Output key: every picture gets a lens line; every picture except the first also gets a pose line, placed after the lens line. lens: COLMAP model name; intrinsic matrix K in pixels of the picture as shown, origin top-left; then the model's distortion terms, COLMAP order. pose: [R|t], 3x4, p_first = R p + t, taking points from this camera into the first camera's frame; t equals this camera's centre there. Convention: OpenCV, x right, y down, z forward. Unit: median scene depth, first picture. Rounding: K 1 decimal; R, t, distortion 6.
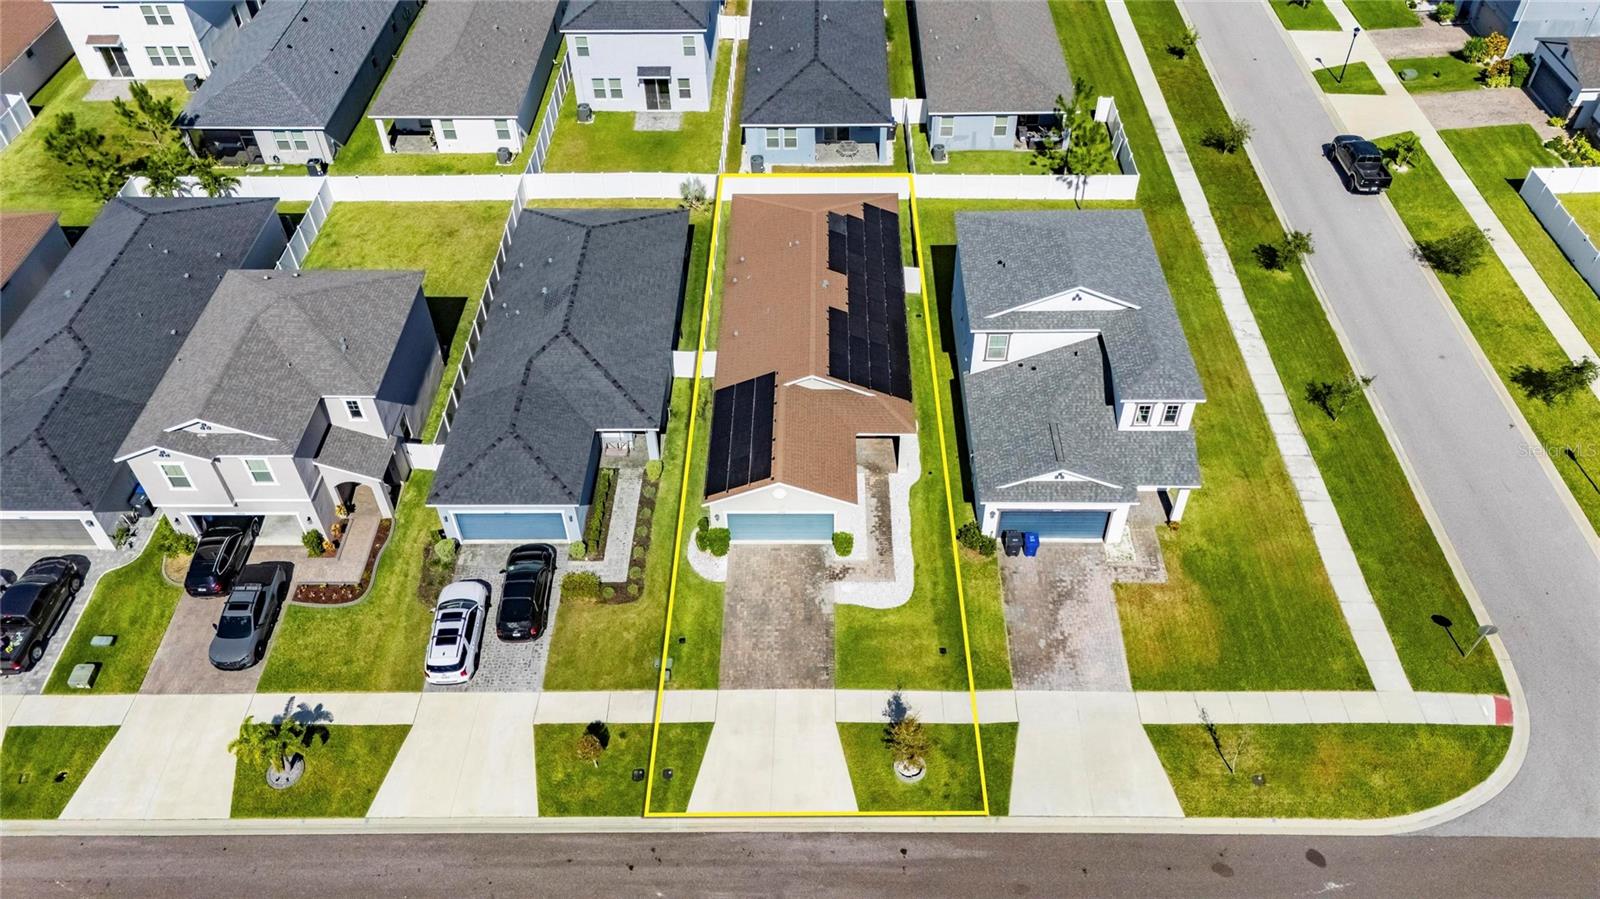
lens RADIAL K [[1172.9, 0, 809.8], [0, 1172.9, 444.6], [0, 0, 1]] dist [0.032247, 0.003710]
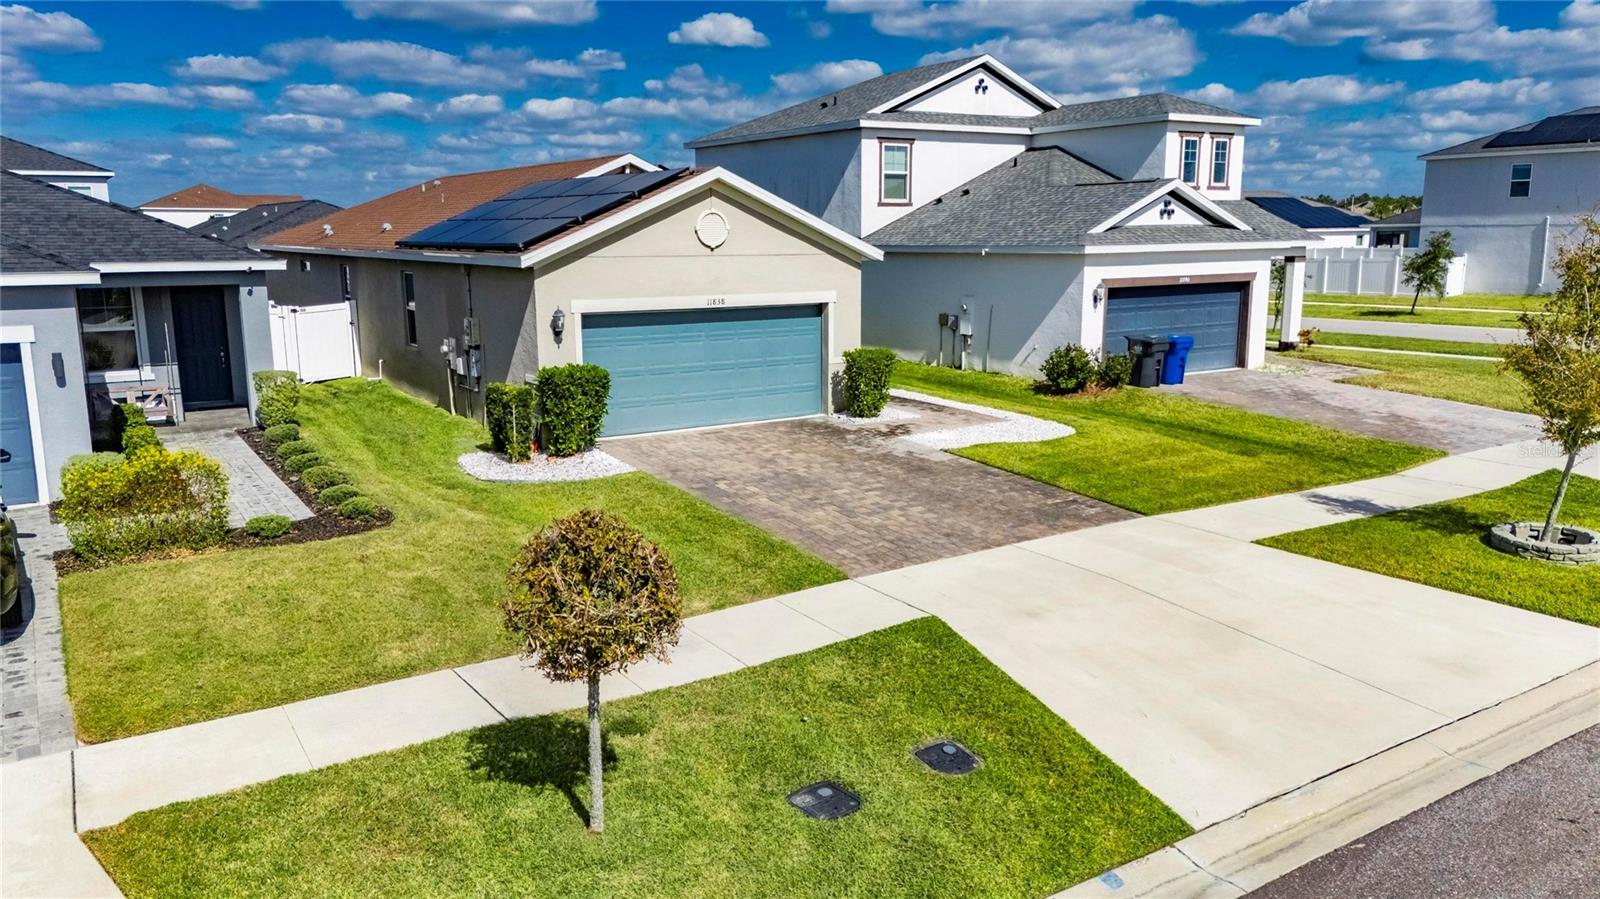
lens RADIAL K [[1182.4, 0, 808.7], [0, 1182.4, 445.6], [0, 0, 1]] dist [0.073972, -0.072180]
pose [[0.828412, -0.089326, 0.552951, -0.234064], [0.385181, 0.807577, -0.446605, 0.302076], [-0.406656, 0.582959, 0.703413, 0.793969]]
